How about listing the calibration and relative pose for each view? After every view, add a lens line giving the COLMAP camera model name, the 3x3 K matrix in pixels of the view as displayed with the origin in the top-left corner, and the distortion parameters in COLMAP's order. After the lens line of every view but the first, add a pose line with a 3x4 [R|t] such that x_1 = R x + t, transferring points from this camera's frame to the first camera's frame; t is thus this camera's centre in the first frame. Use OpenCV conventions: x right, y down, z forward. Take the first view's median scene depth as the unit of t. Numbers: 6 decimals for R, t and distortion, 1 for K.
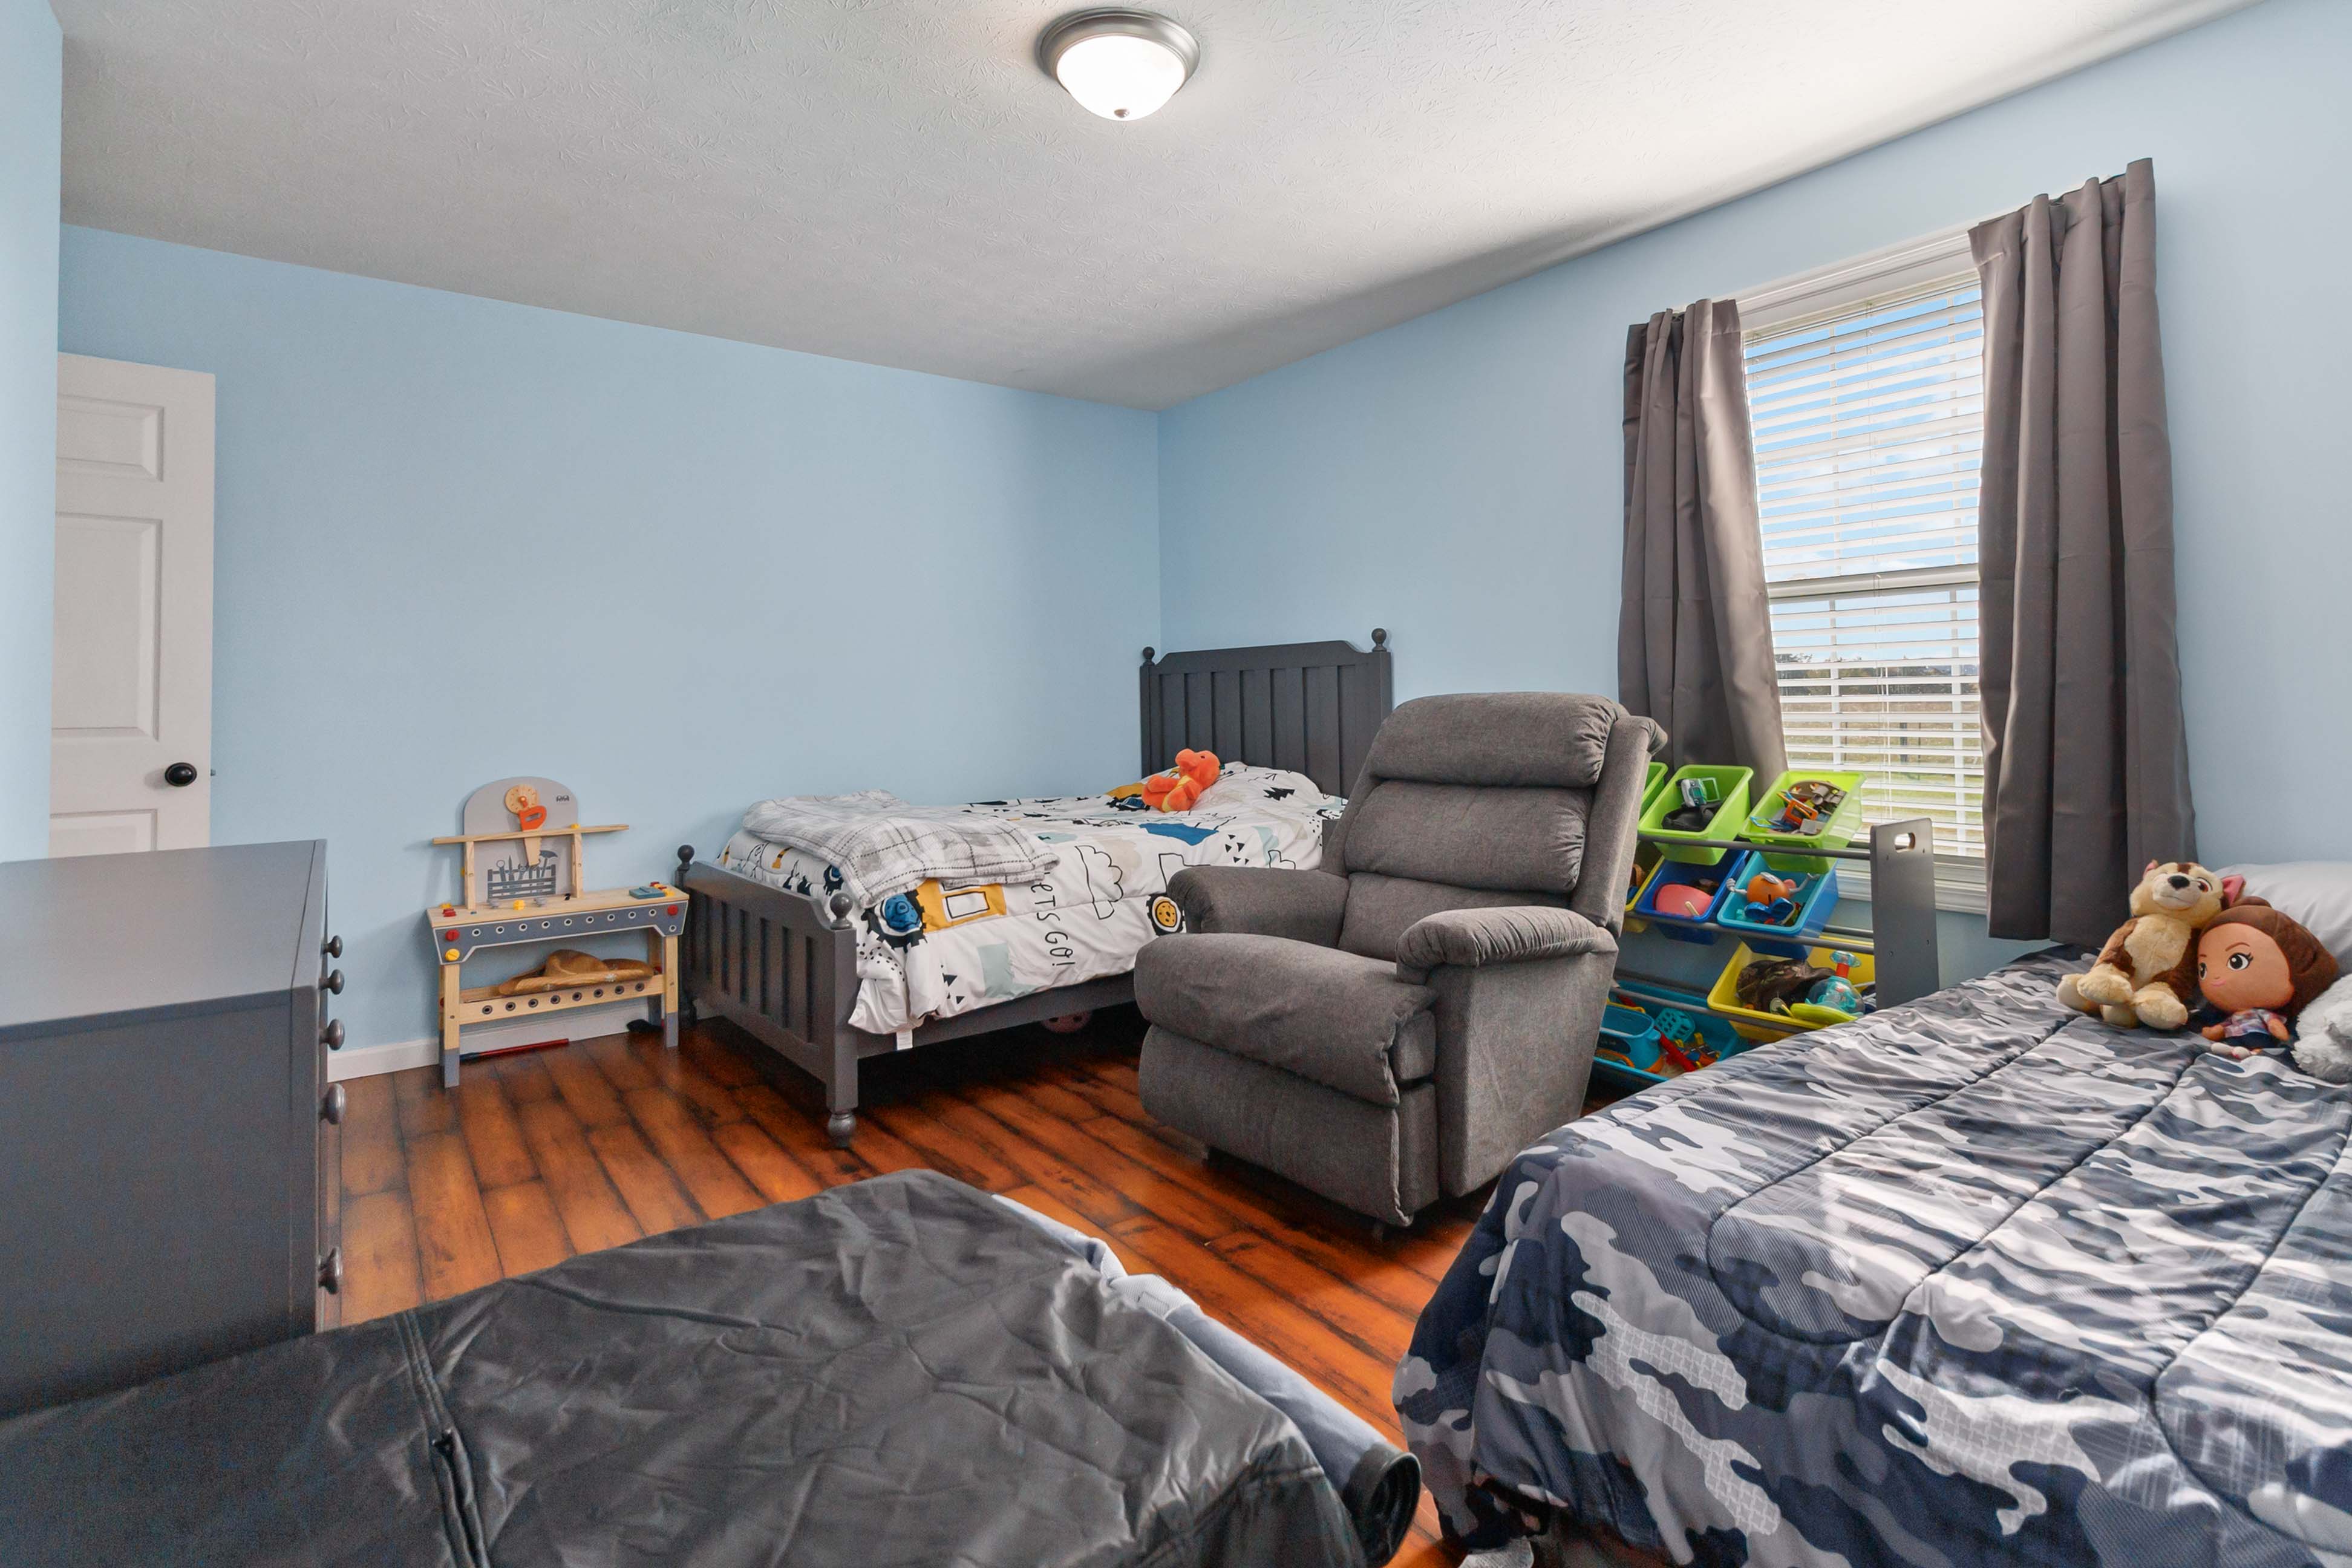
lens RADIAL K [[1119.2, 0, 1177.0], [0, 1119.2, 669.1], [0, 0, 1]] dist [0.001419, 0.000293]
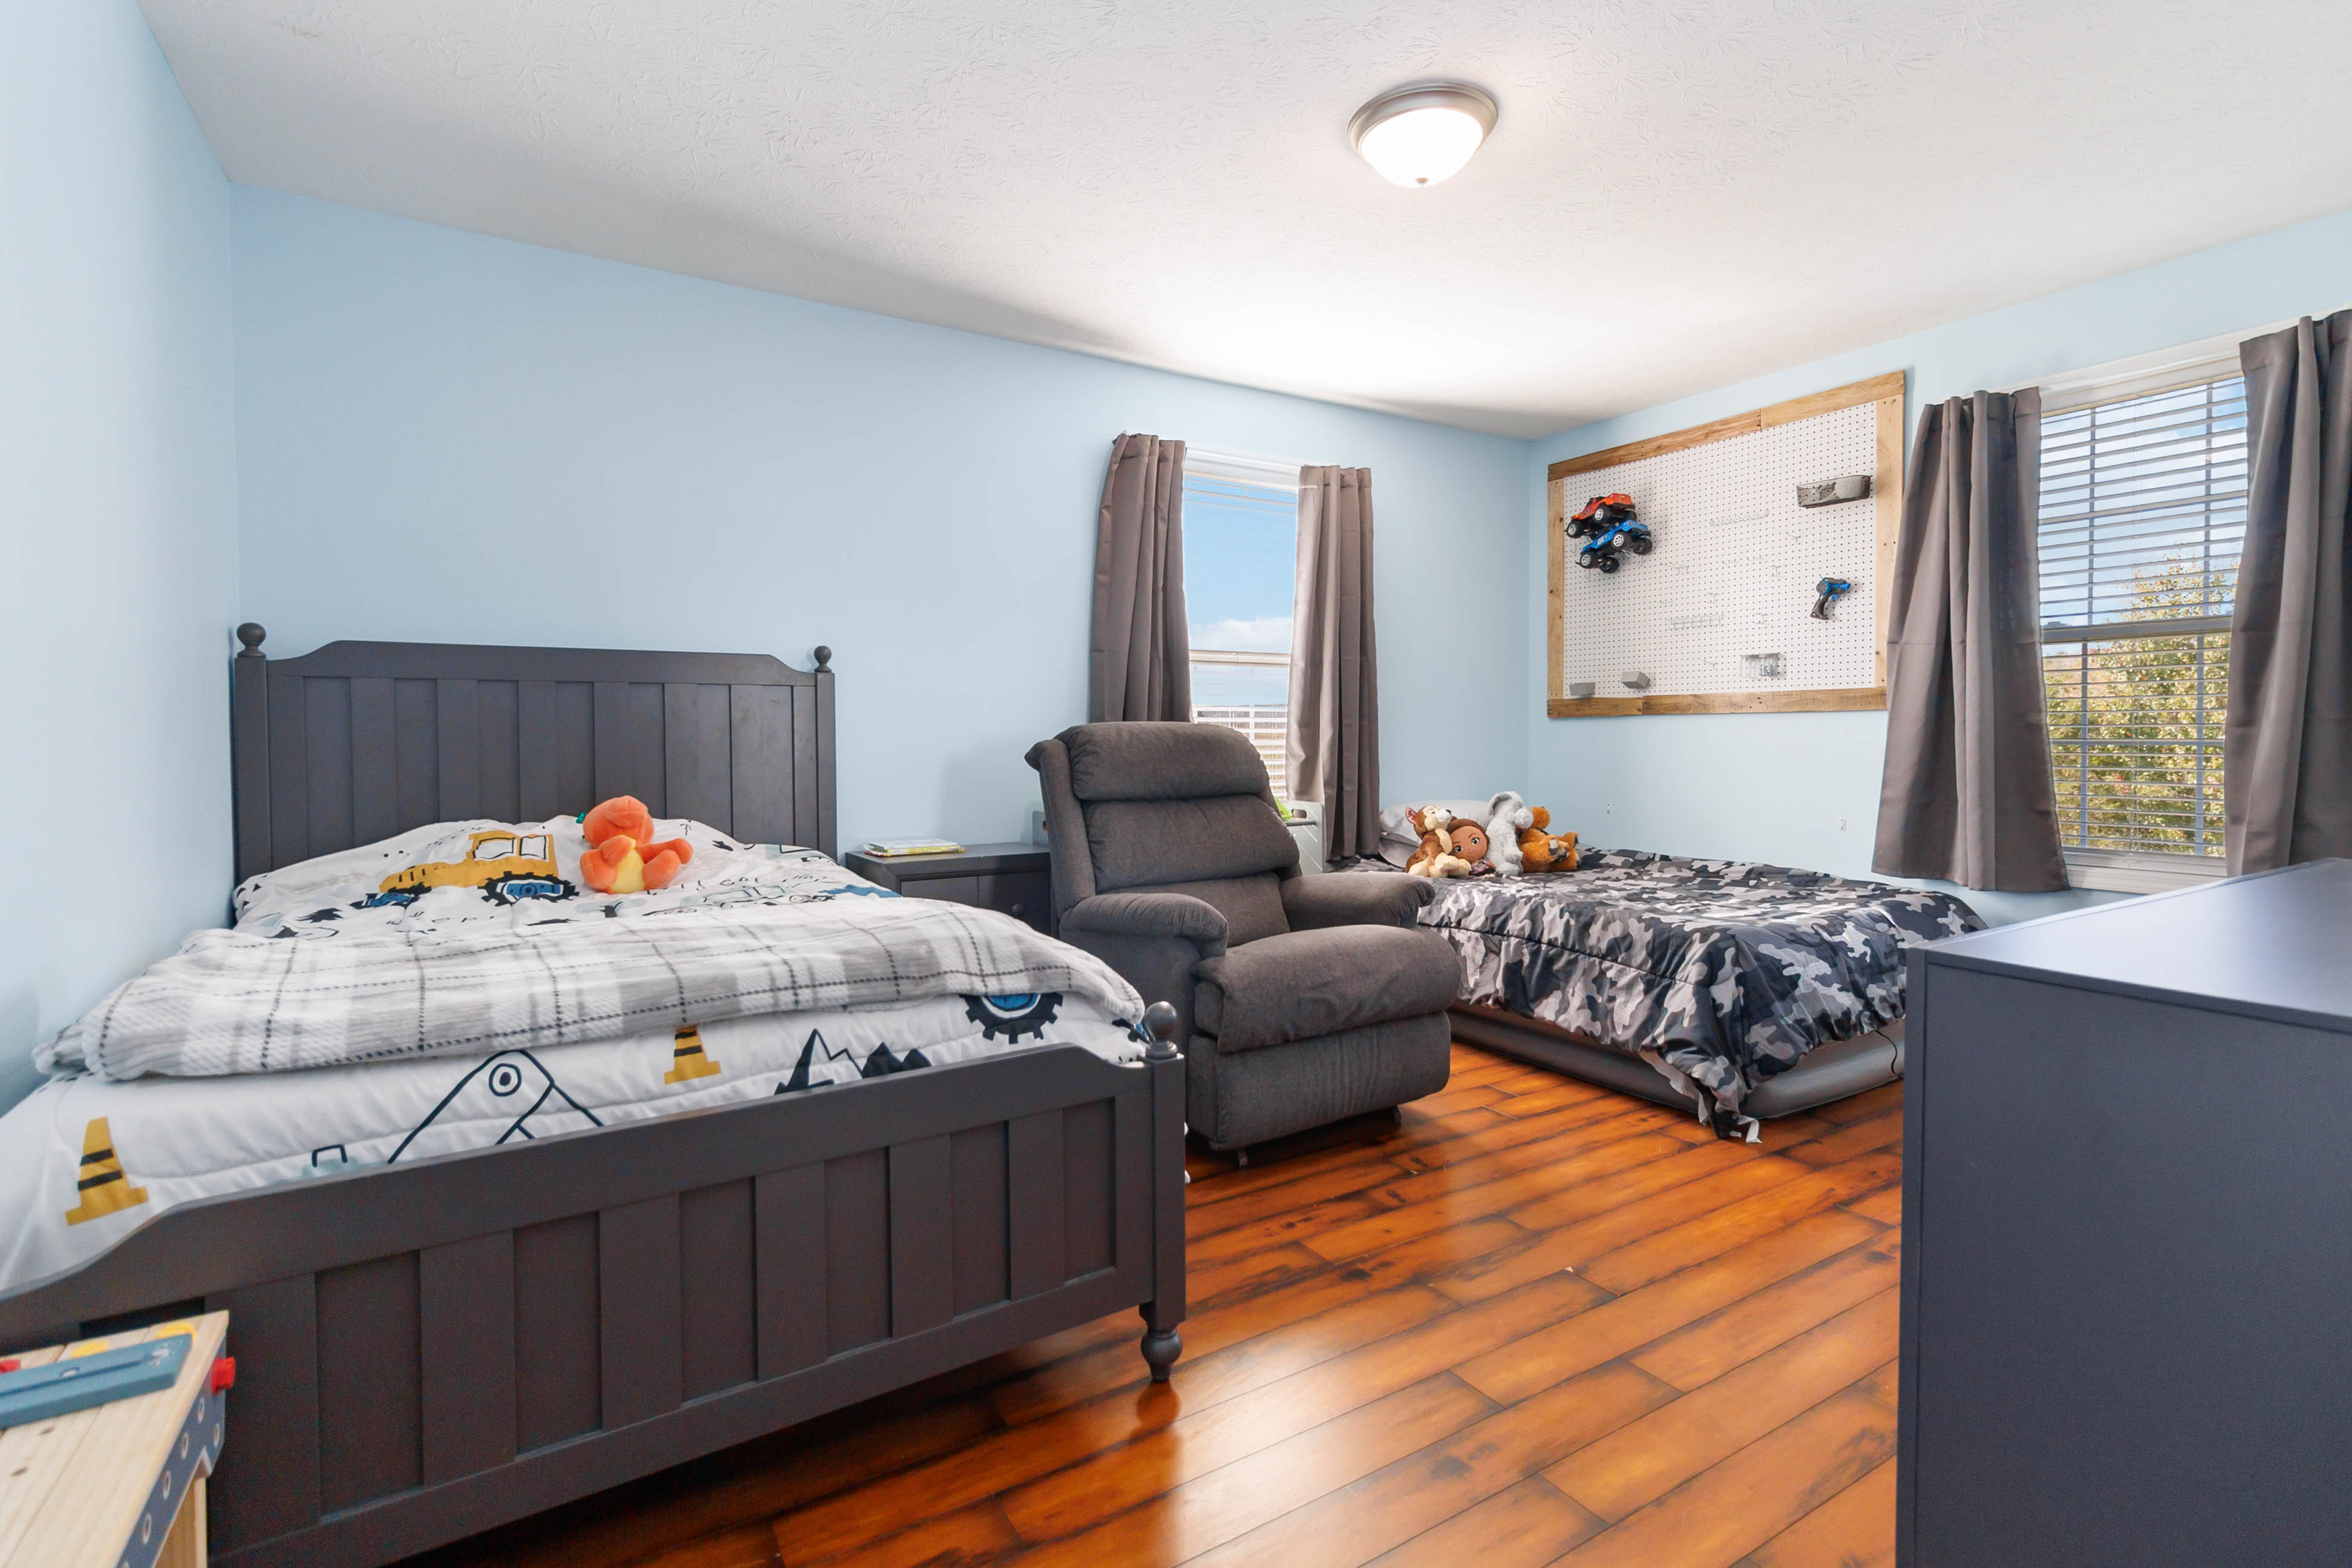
lens RADIAL K [[1089.4, 0, 1180.7], [0, 1089.4, 760.3], [0, 0, 1]] dist [-0.001100, -0.000193]
pose [[0.093584, -0.012400, 0.995534, -1.065473], [-0.029415, 0.999452, 0.015213, 0.052885], [-0.995177, -0.030707, 0.093168, 1.059342]]
